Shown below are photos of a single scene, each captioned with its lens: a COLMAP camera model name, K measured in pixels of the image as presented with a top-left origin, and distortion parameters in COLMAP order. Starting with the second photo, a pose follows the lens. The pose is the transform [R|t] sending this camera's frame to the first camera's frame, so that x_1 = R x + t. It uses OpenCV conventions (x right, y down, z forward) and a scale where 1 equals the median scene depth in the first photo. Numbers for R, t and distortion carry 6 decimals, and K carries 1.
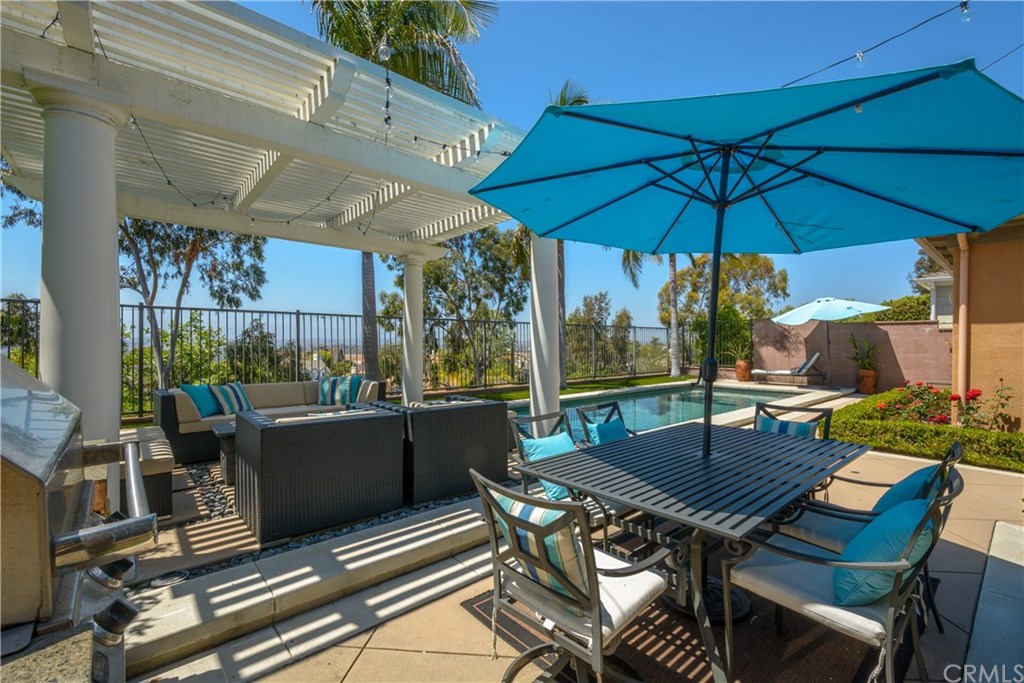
lens RADIAL K [[449.7, 0, 512.0], [0, 449.7, 341.5], [0, 0, 1]] dist [0.011395, -0.000329]
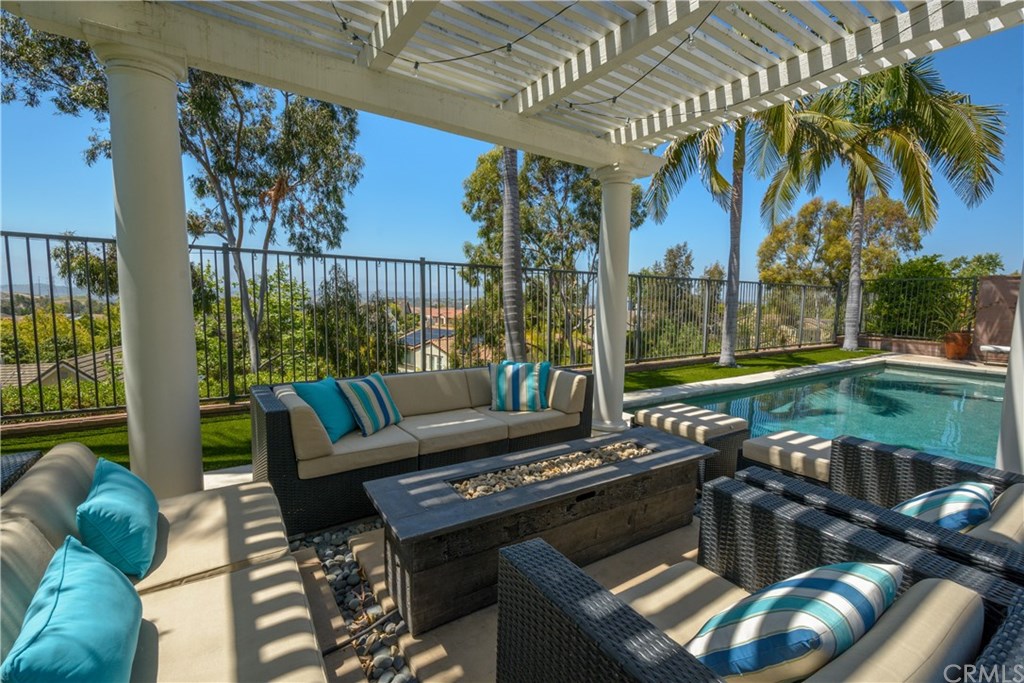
lens RADIAL K [[443.3, 0, 512.0], [0, 443.3, 341.5], [0, 0, 1]] dist [0.022208, -0.000100]
pose [[0.991595, 0.034291, -0.124750, -0.161133], [-0.021063, 0.994159, 0.105853, -0.009319], [0.127651, -0.102335, 0.986525, 0.199440]]
